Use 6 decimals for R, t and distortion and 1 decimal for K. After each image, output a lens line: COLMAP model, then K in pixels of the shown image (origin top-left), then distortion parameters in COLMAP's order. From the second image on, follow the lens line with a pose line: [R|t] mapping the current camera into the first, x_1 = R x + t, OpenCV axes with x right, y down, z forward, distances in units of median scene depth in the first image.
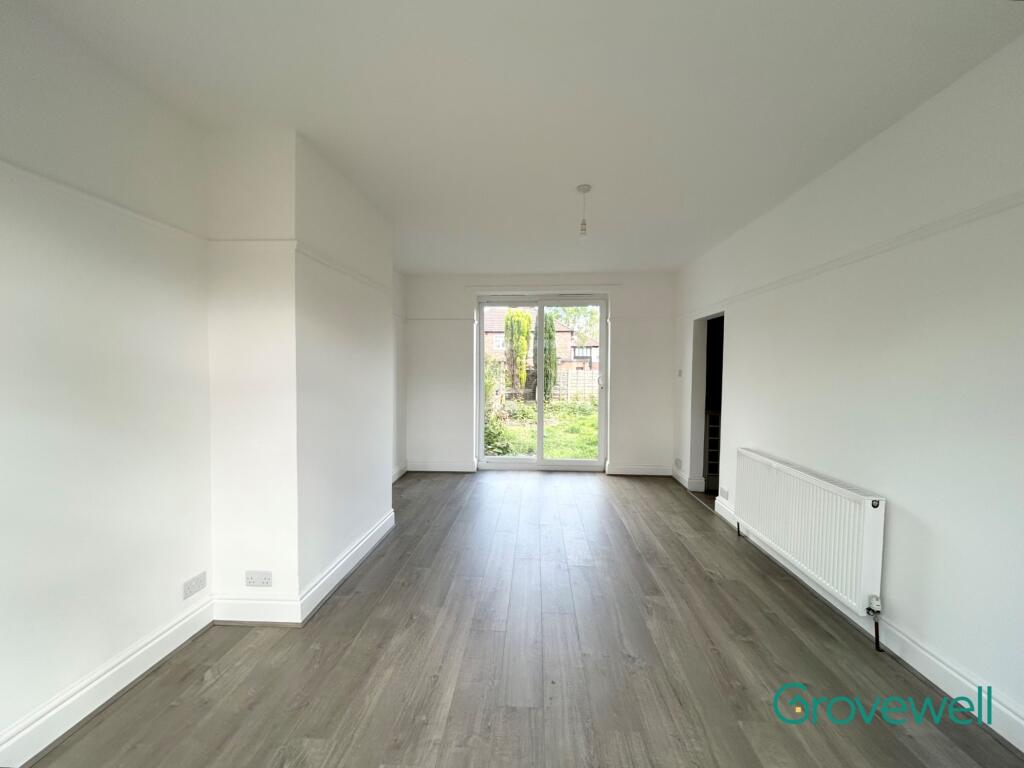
lens RADIAL K [[432.0, 0, 519.7], [0, 432.0, 383.5], [0, 0, 1]] dist [0.000625, 0.000165]
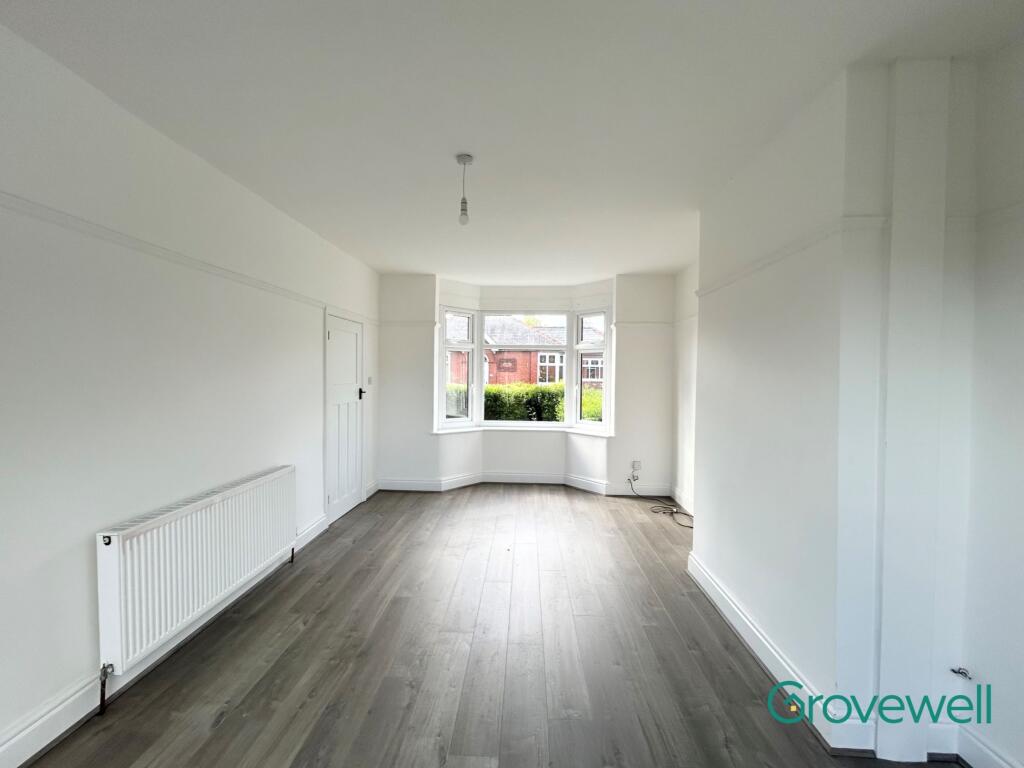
lens RADIAL K [[432.0, 0, 519.7], [0, 432.0, 383.5], [0, 0, 1]] dist [0.000625, 0.000165]
pose [[-0.999446, -0.019855, -0.026716, 0.062501], [-0.021297, 0.998269, 0.054829, -0.083735], [0.025581, 0.055368, -0.998138, 1.916903]]
